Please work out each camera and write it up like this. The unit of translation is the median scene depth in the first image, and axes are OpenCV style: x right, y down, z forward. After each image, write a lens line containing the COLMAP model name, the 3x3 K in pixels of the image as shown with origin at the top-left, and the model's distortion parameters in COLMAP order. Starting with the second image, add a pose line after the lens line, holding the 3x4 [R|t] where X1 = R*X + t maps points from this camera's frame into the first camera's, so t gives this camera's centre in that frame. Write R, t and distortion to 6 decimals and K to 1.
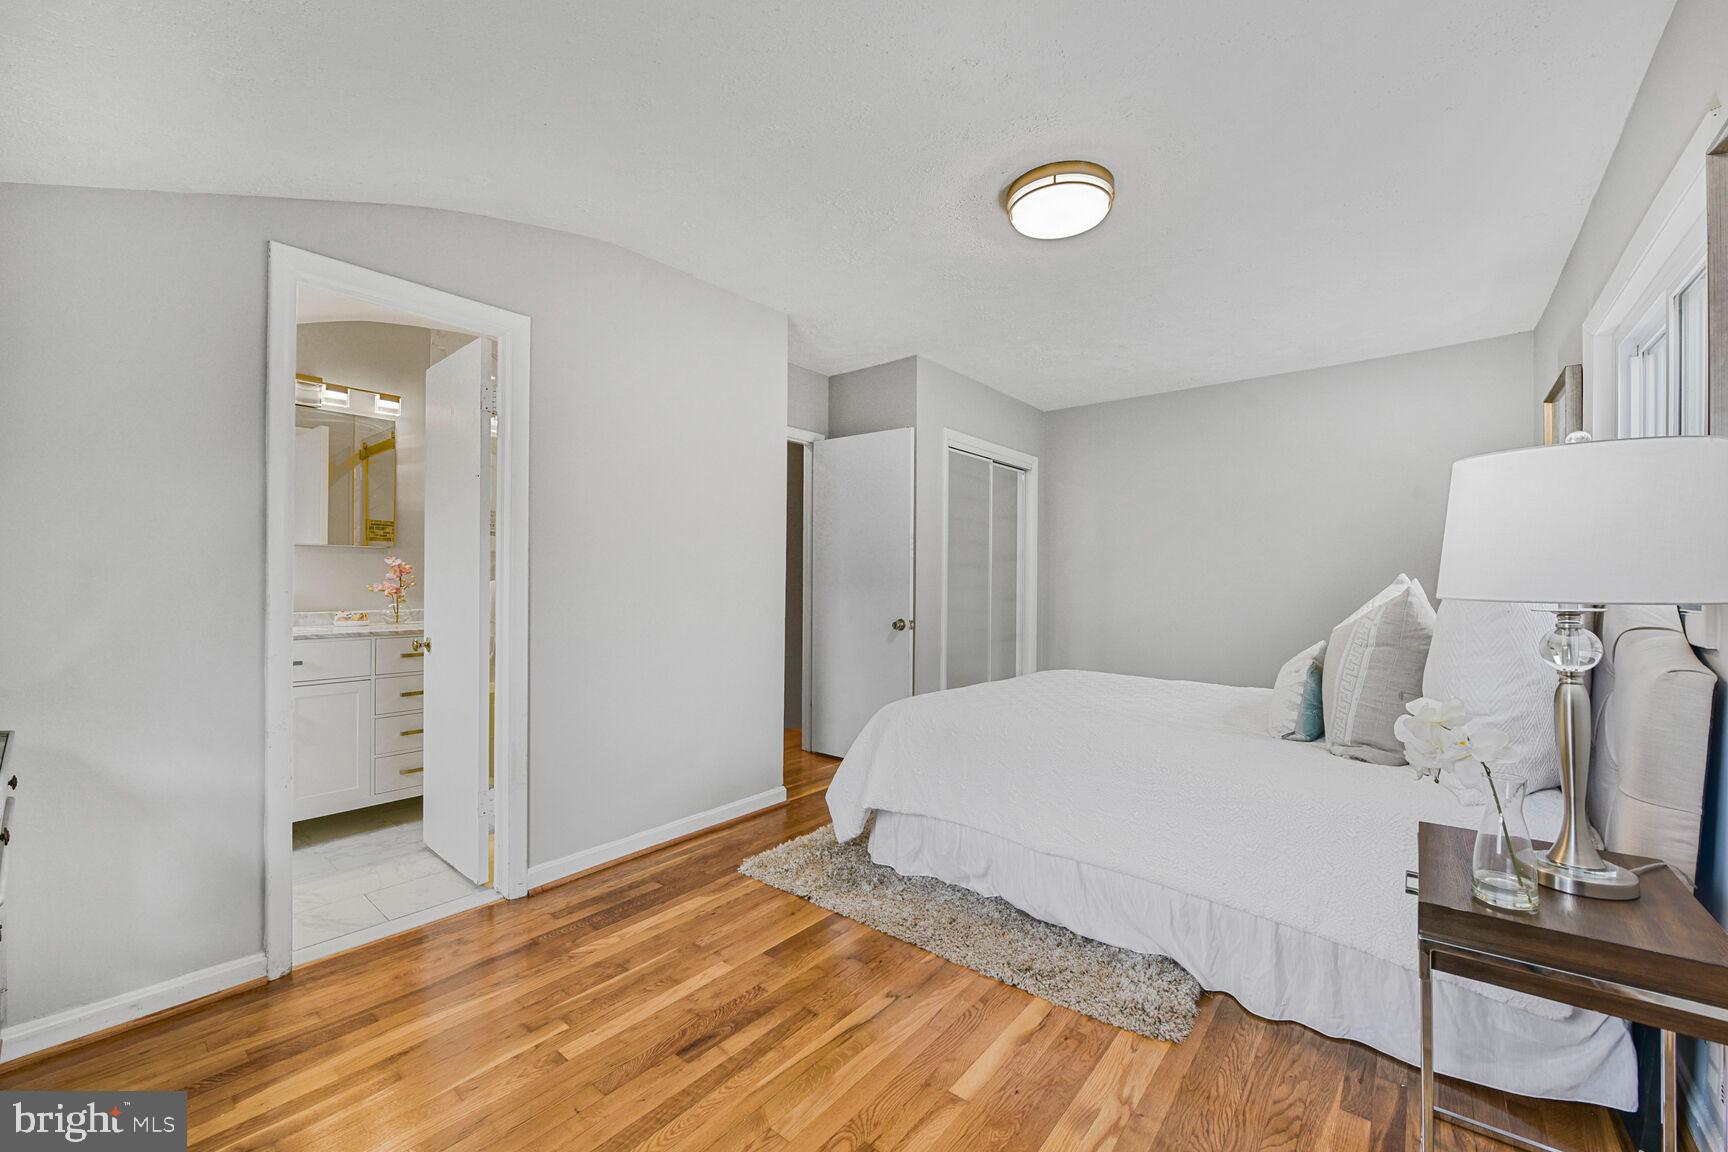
lens RADIAL K [[681.6, 0, 860.6], [0, 681.6, 576.4], [0, 0, 1]] dist [-0.010209, 0.000740]
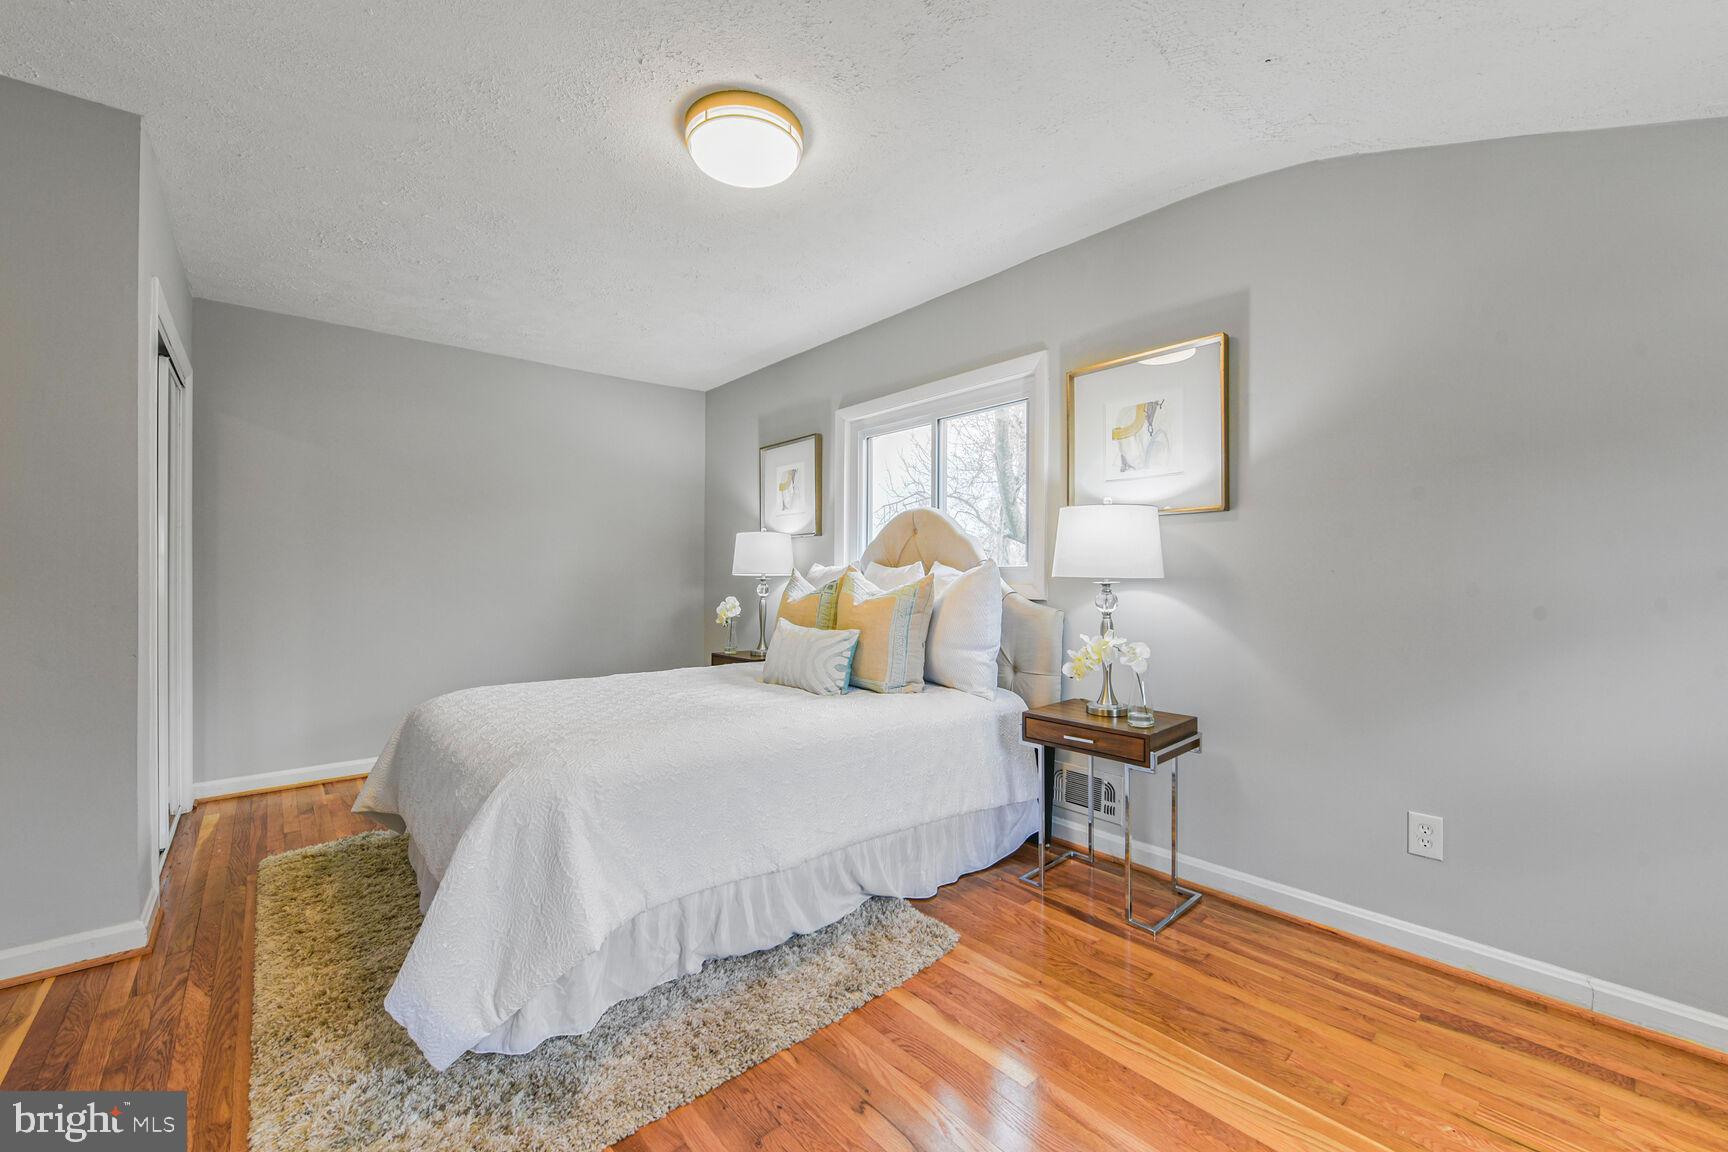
lens RADIAL K [[681.6, 0, 860.6], [0, 681.6, 576.4], [0, 0, 1]] dist [-0.010209, 0.000740]
pose [[0.165813, -0.012997, 0.986072, -0.807472], [-0.001042, 0.999910, 0.013355, 0.002541], [-0.986157, -0.003242, 0.165784, 0.996756]]
